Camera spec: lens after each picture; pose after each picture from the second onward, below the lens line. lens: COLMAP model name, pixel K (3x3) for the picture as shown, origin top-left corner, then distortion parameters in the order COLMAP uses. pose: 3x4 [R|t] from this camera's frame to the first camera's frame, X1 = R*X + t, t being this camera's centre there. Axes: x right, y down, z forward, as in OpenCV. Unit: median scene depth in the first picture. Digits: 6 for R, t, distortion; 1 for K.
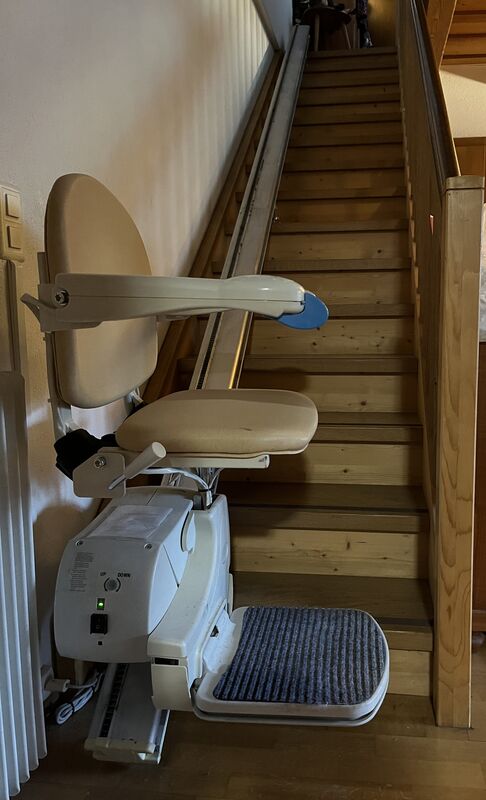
lens RADIAL K [[599.7, 0, 295.2], [0, 599.7, 396.4], [0, 0, 1]] dist [0.017957, -0.000667]
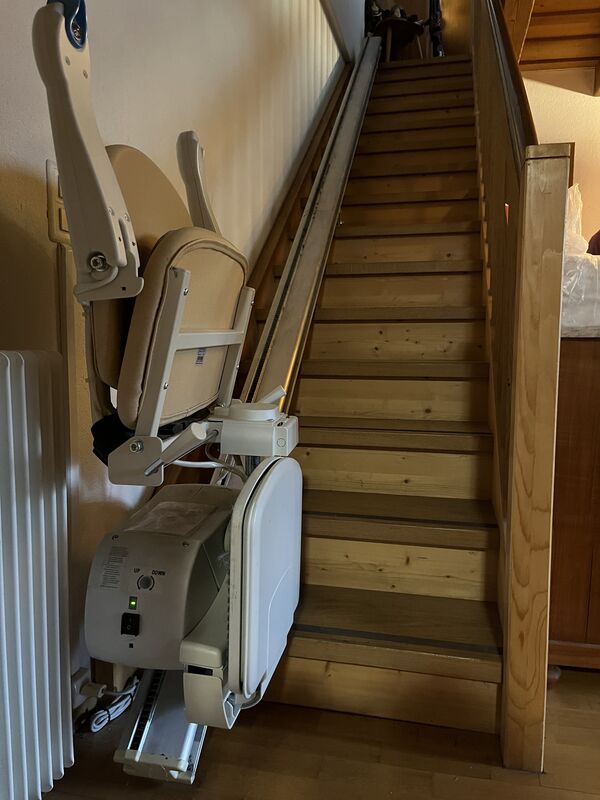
lens RADIAL K [[602.4, 0, 297.6], [0, 602.4, 397.3], [0, 0, 1]] dist [0.021405, -0.016564]
pose [[0.994472, 0.023885, -0.102254, 0.010606], [-0.027217, 0.999139, -0.031318, 0.035324], [0.101418, 0.033928, 0.994265, 0.062773]]
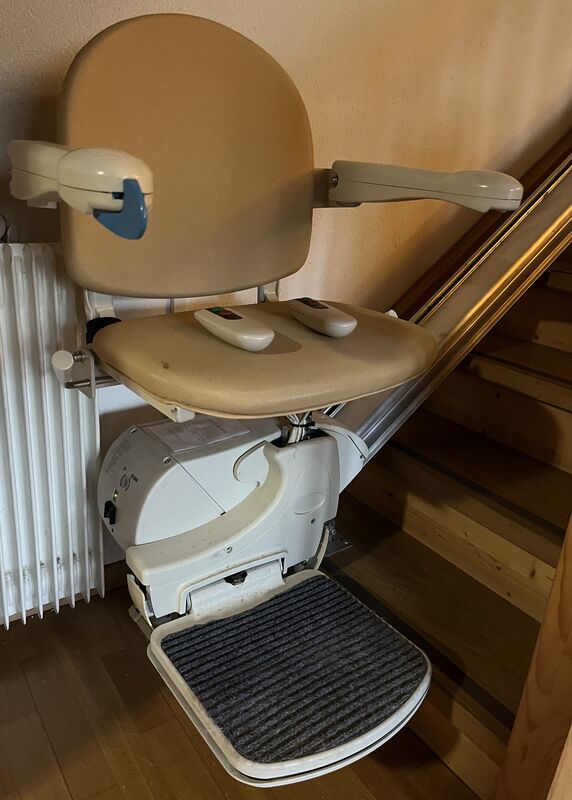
lens RADIAL K [[615.5, 0, 286.8], [0, 615.5, 403.1], [0, 0, 1]] dist [0.041728, -0.000301]
pose [[0.665514, 0.313635, -0.677292, 0.345225], [-0.172328, 0.947479, 0.269419, -0.083798], [0.726219, -0.062586, 0.684609, 0.348401]]
